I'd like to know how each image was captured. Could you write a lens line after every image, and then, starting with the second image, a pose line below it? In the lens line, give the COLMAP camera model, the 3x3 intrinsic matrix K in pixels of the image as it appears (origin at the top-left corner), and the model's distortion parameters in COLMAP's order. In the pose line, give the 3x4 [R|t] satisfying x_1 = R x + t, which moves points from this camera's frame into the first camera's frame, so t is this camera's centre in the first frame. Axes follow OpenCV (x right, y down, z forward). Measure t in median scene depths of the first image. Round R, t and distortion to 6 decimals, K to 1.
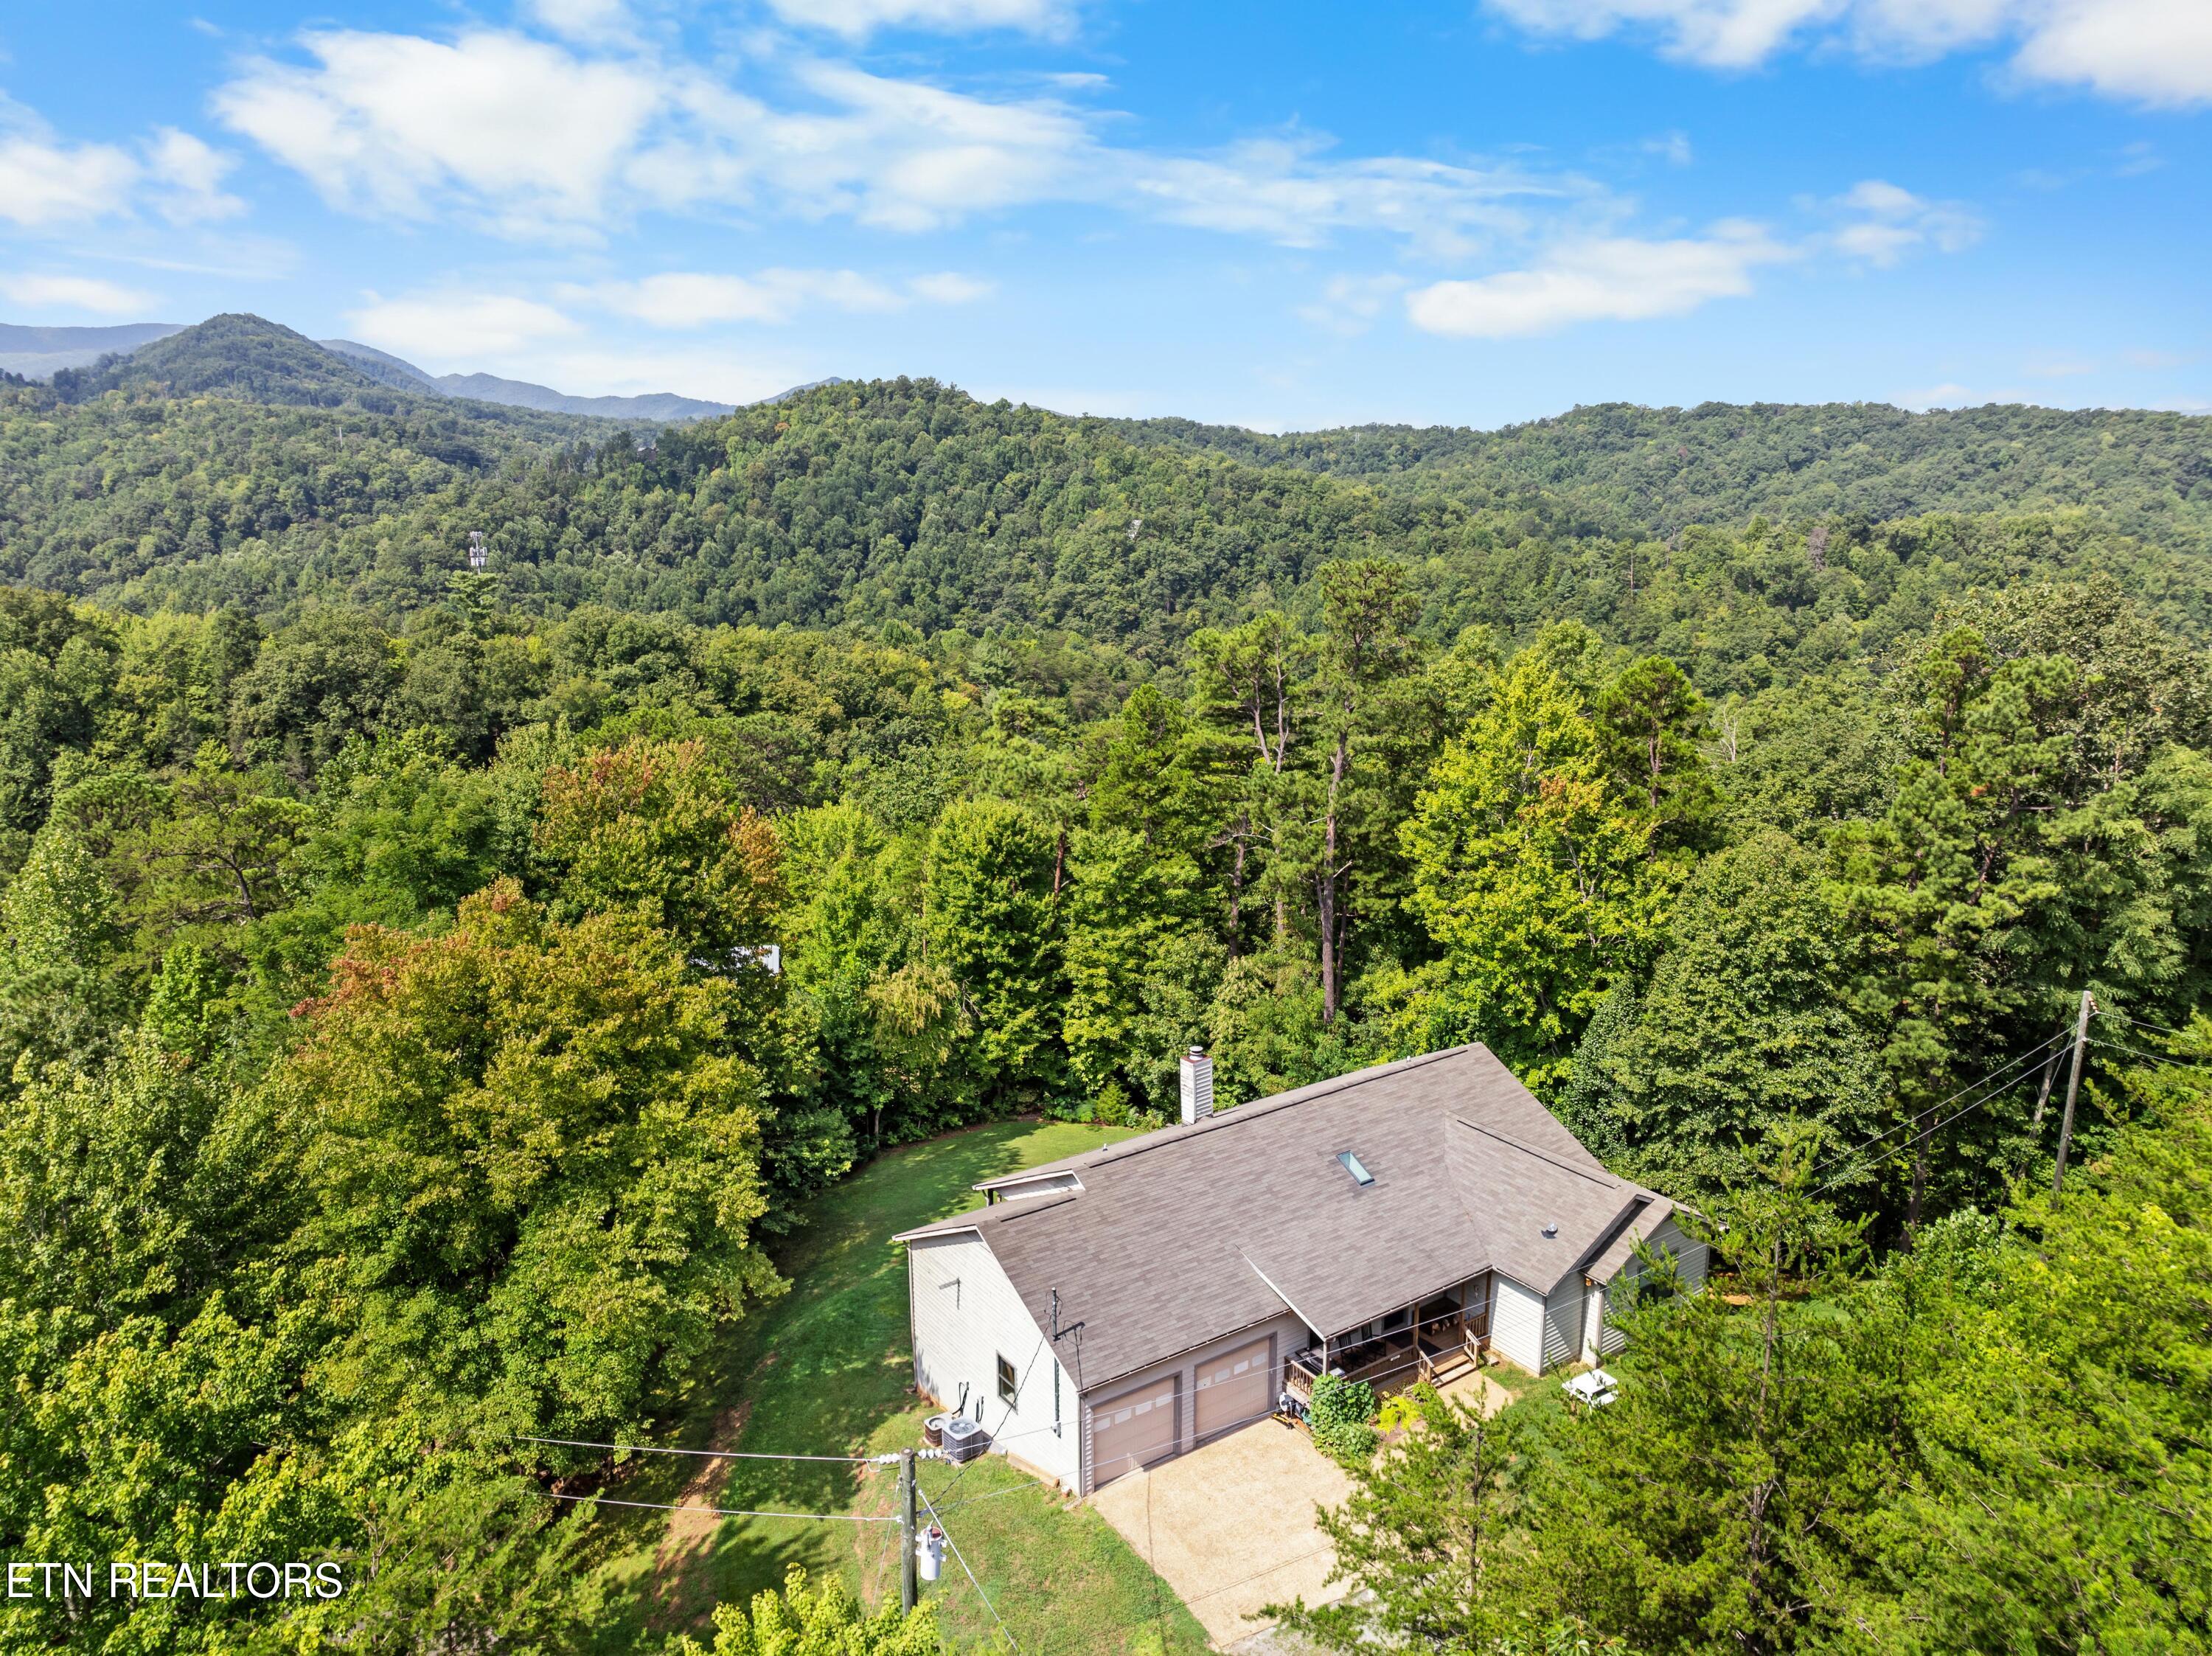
lens RADIAL K [[1633.4, 0, 1106.0], [0, 1633.4, 828.0], [0, 0, 1]] dist [0.038000, -0.241825]
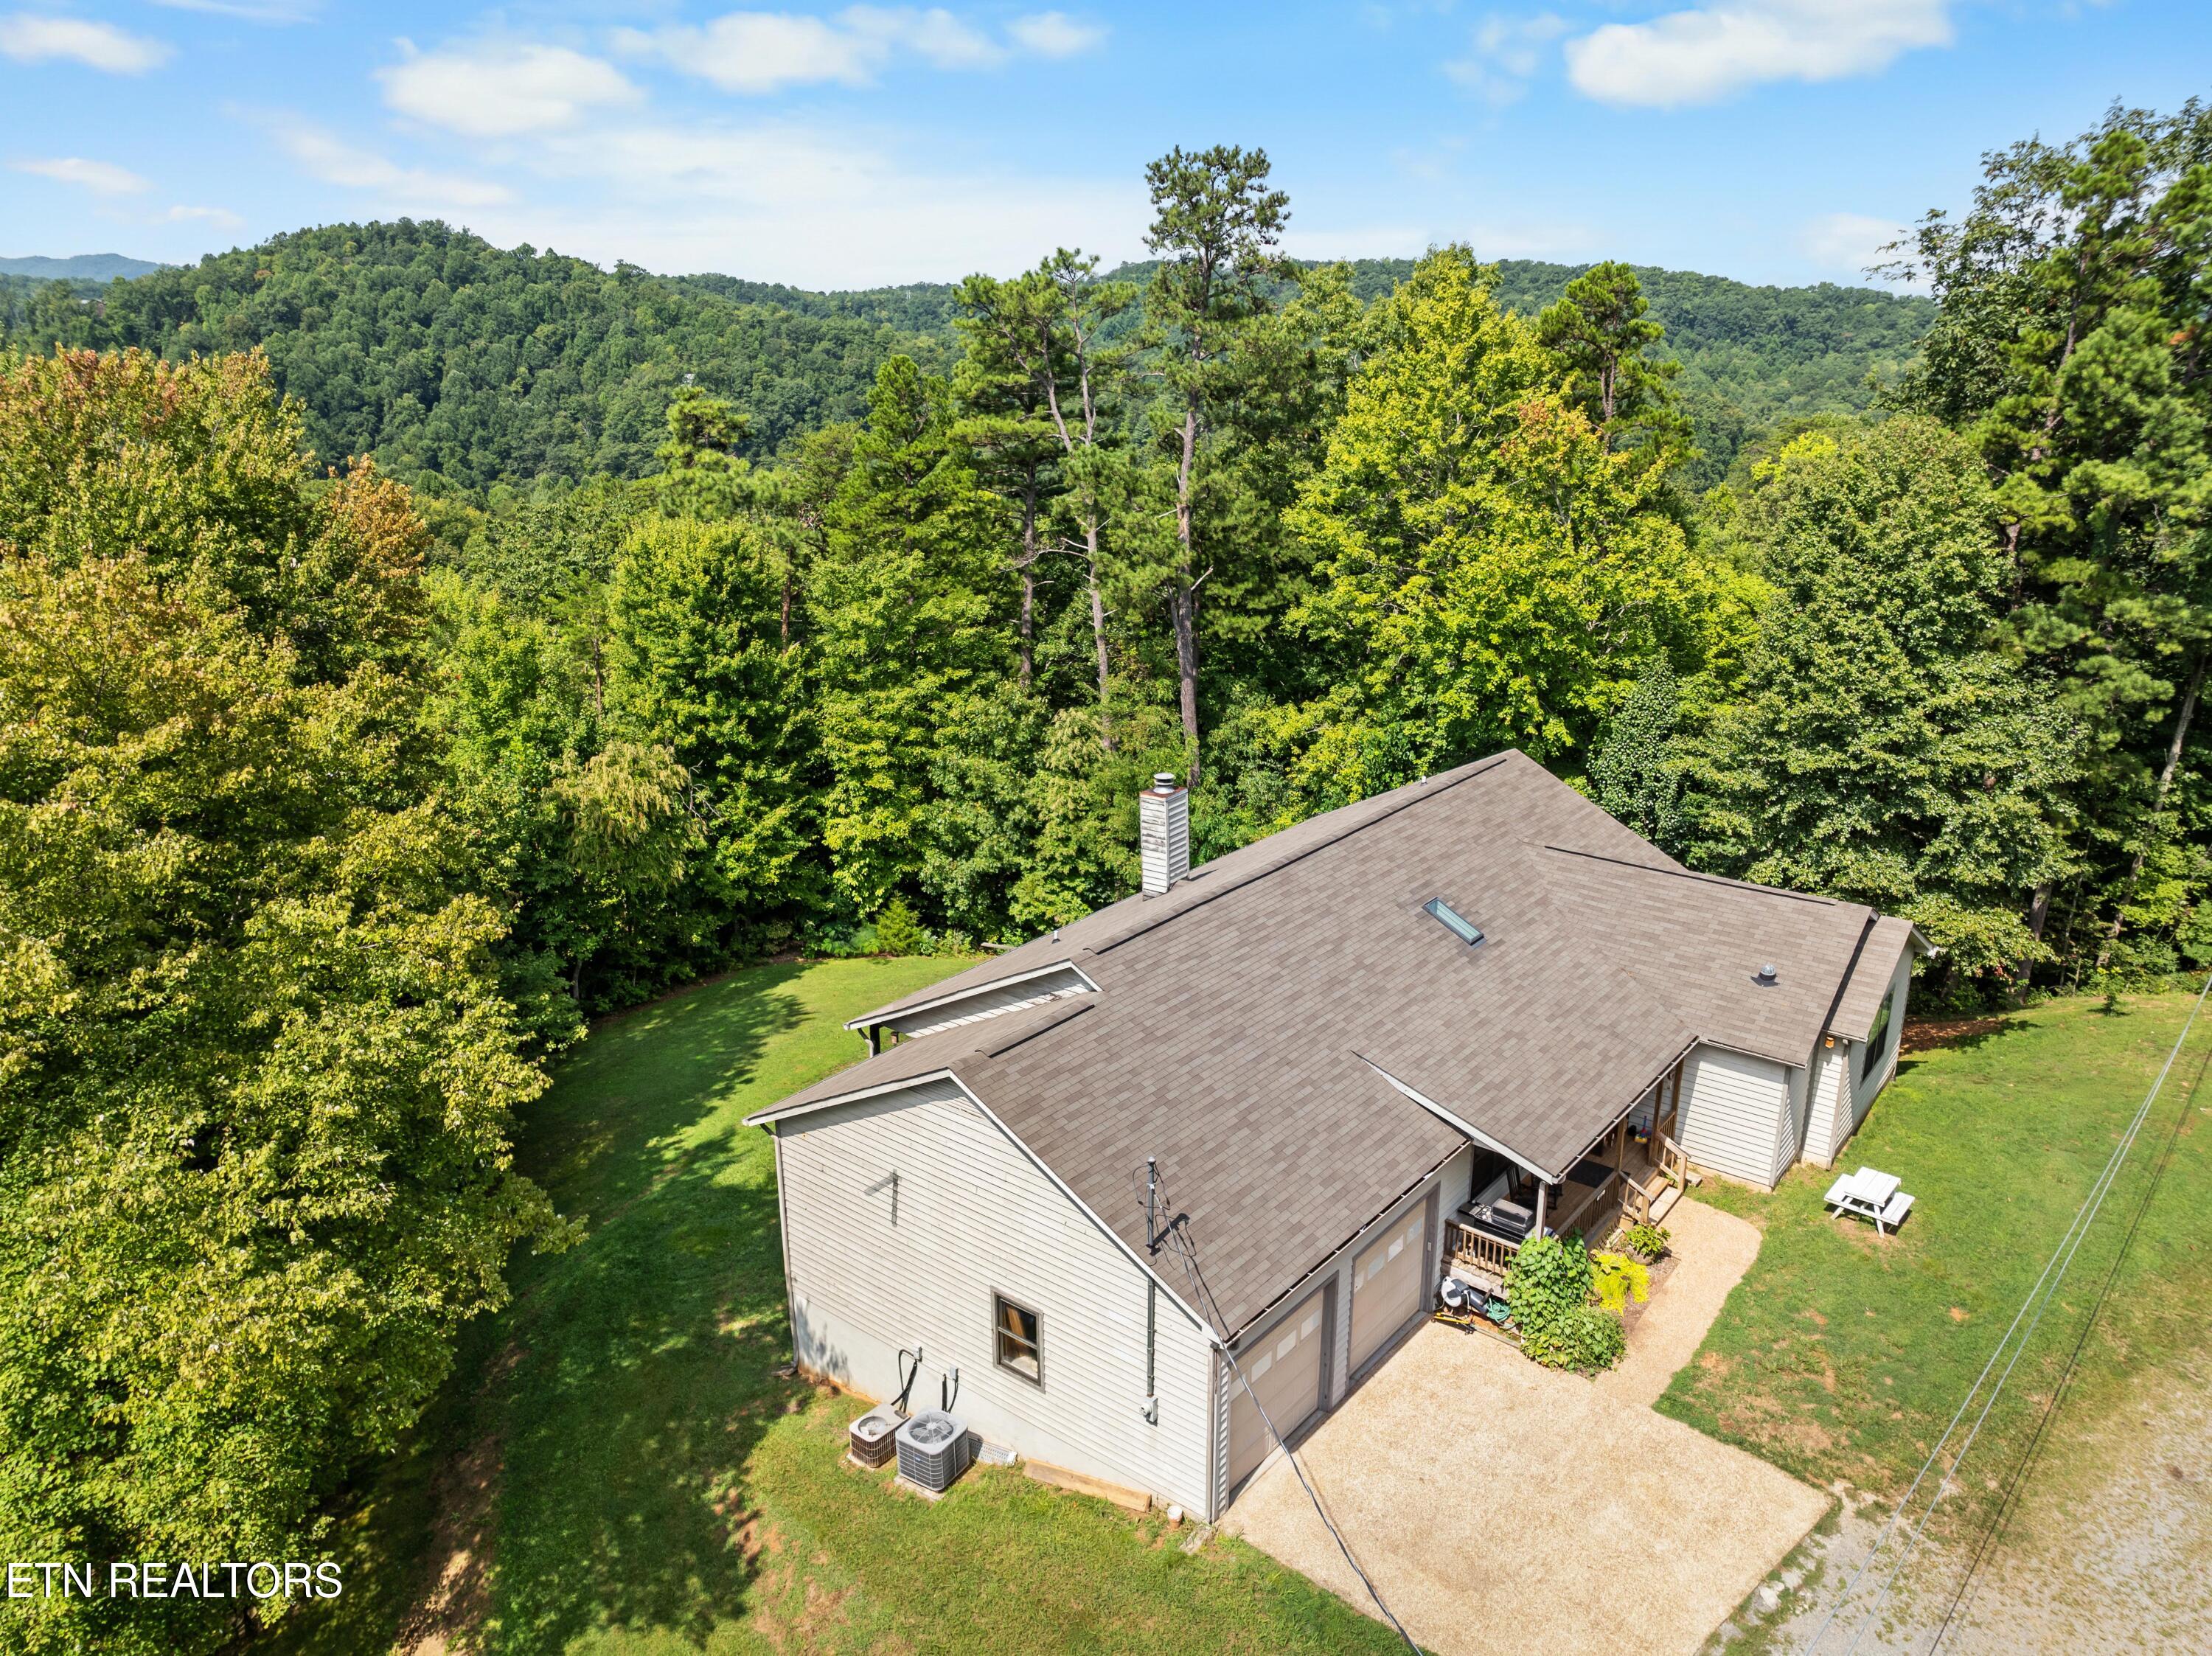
lens RADIAL K [[1595.9, 0, 1106.0], [0, 1595.9, 828.0], [0, 0, 1]] dist [-0.025797, -0.000525]
pose [[0.959772, -0.084097, 0.267891, -0.099447], [0.065363, 0.994800, 0.078112, 0.076442], [-0.273066, -0.057460, 0.960278, 0.293895]]
